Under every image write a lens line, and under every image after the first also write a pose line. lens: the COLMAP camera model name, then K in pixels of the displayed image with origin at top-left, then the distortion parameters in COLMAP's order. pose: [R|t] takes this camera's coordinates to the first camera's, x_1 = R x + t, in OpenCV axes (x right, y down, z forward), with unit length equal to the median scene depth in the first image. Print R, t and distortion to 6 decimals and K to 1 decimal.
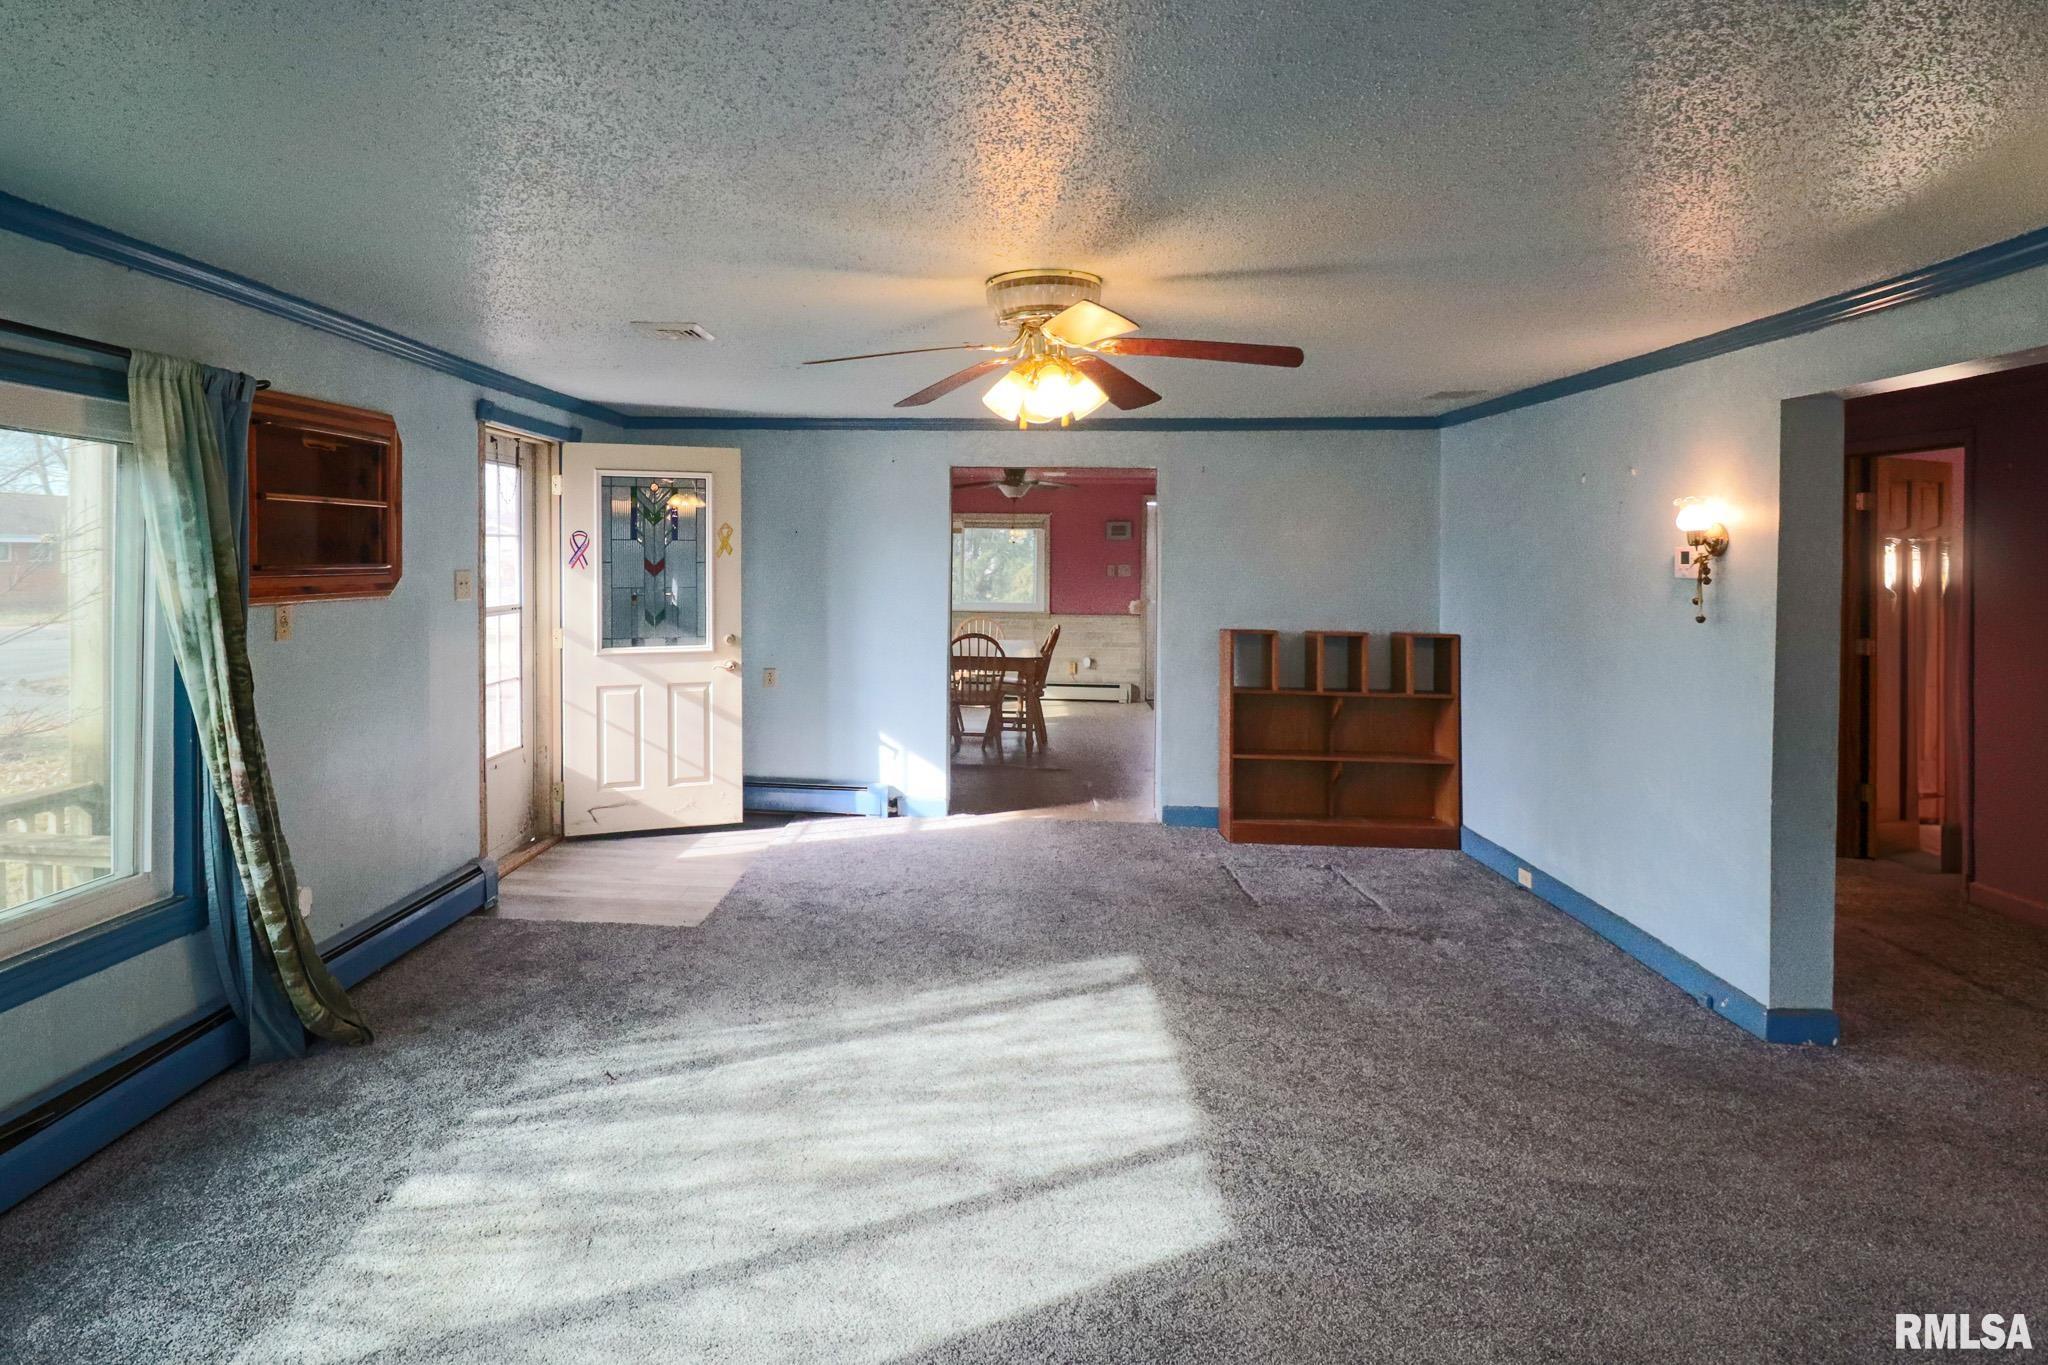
lens RADIAL K [[1070.4, 0, 968.1], [0, 1070.4, 571.7], [0, 0, 1]] dist [0.004283, -0.010847]
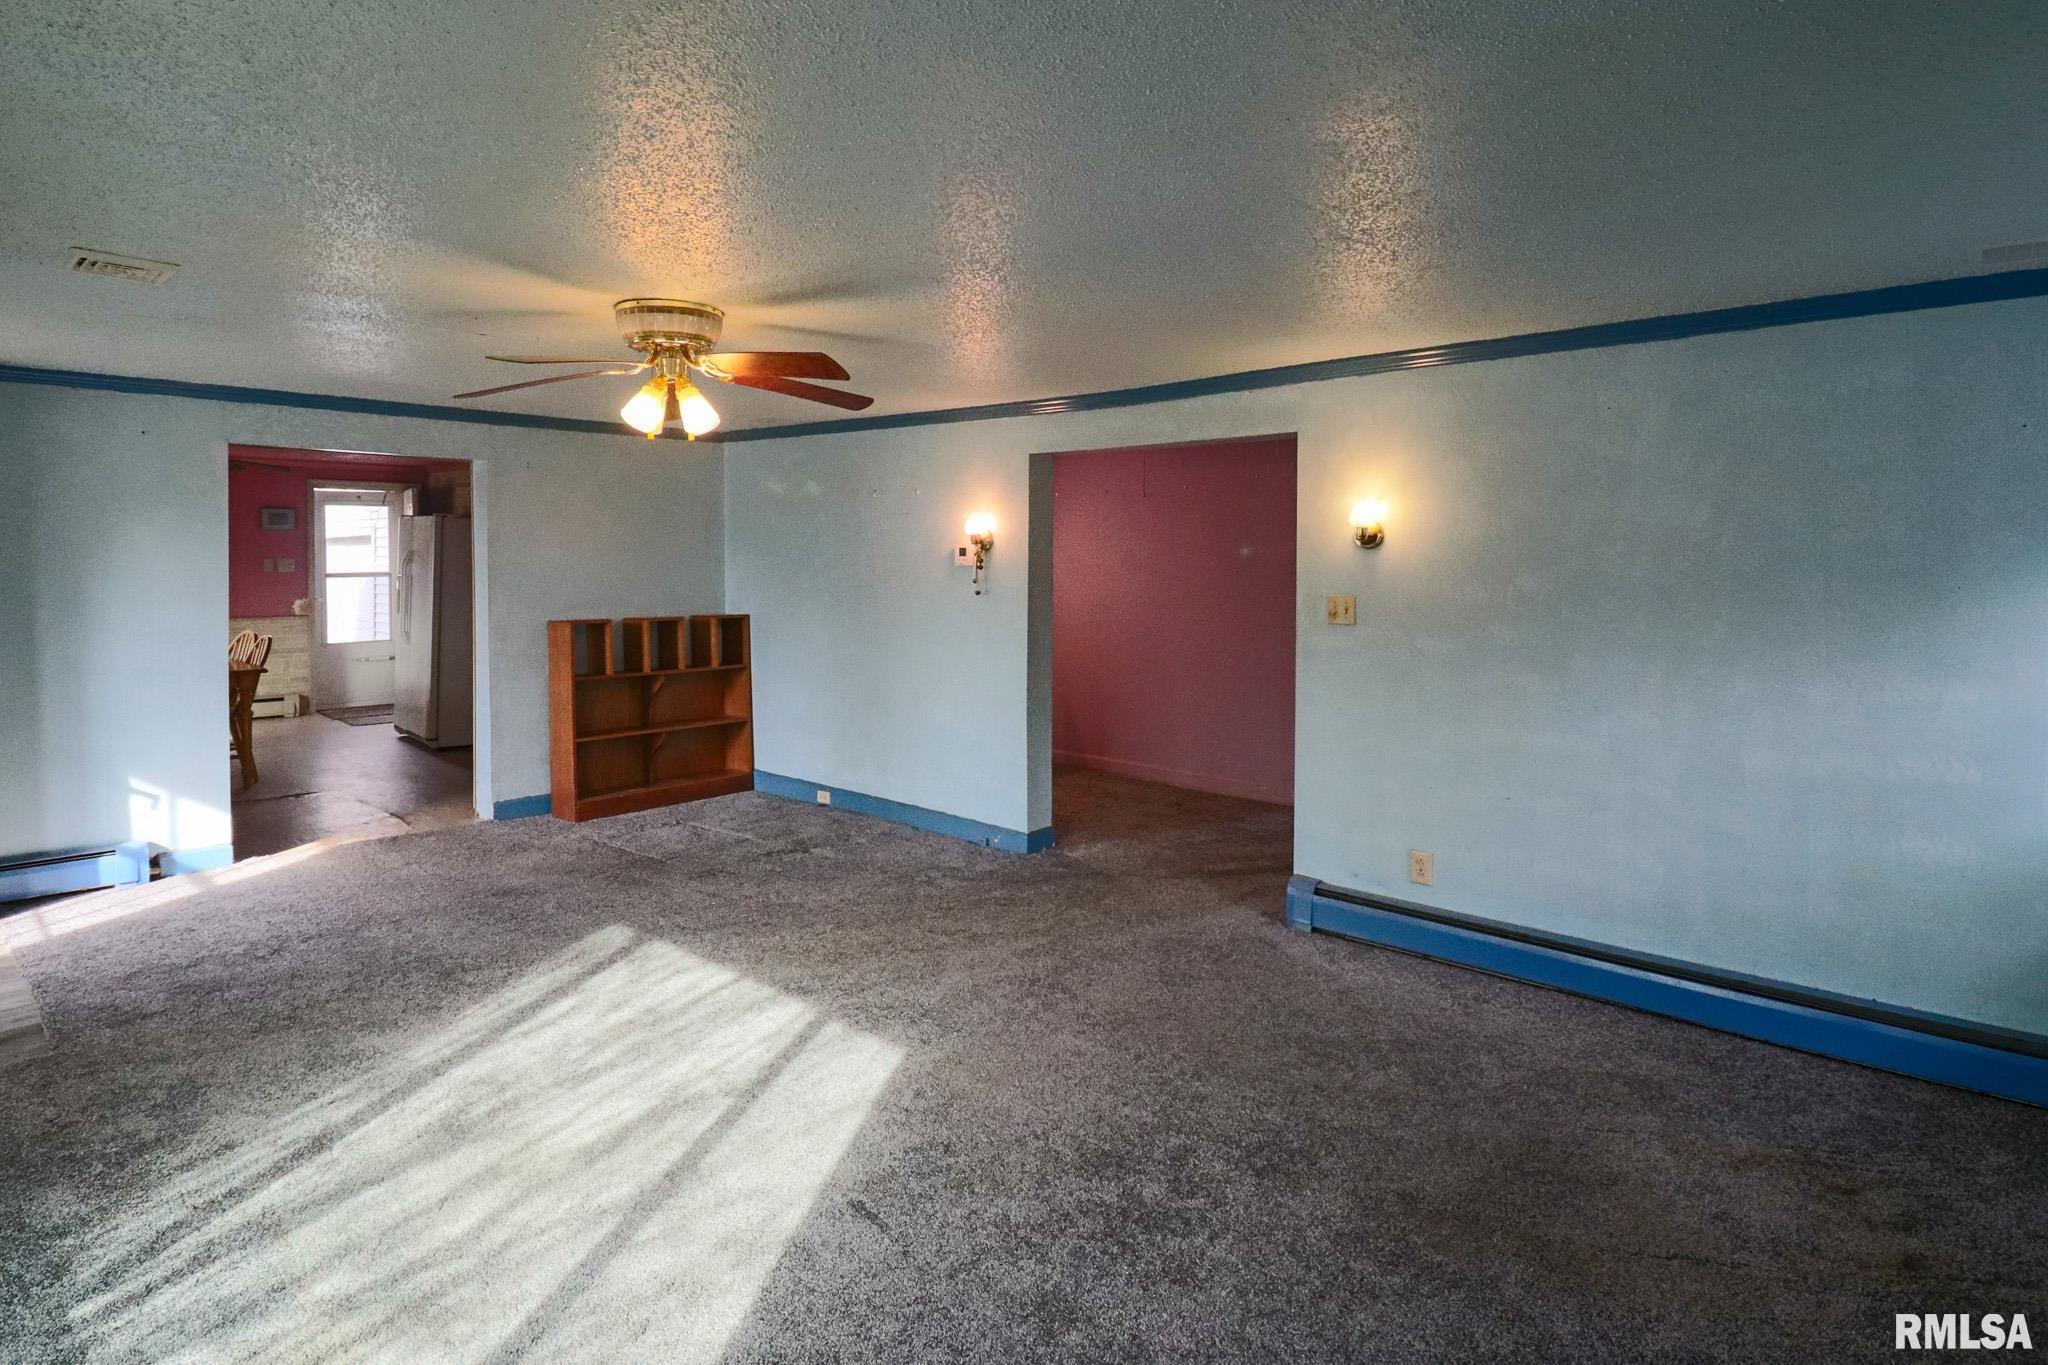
lens RADIAL K [[1070.4, 0, 982.9], [0, 1070.4, 569.2], [0, 0, 1]] dist [0.004283, -0.010847]
pose [[0.628823, -0.018084, 0.777338, -0.499885], [0.011578, 0.999836, 0.013894, -0.010035], [-0.777462, 0.000263, 0.628930, 0.038456]]
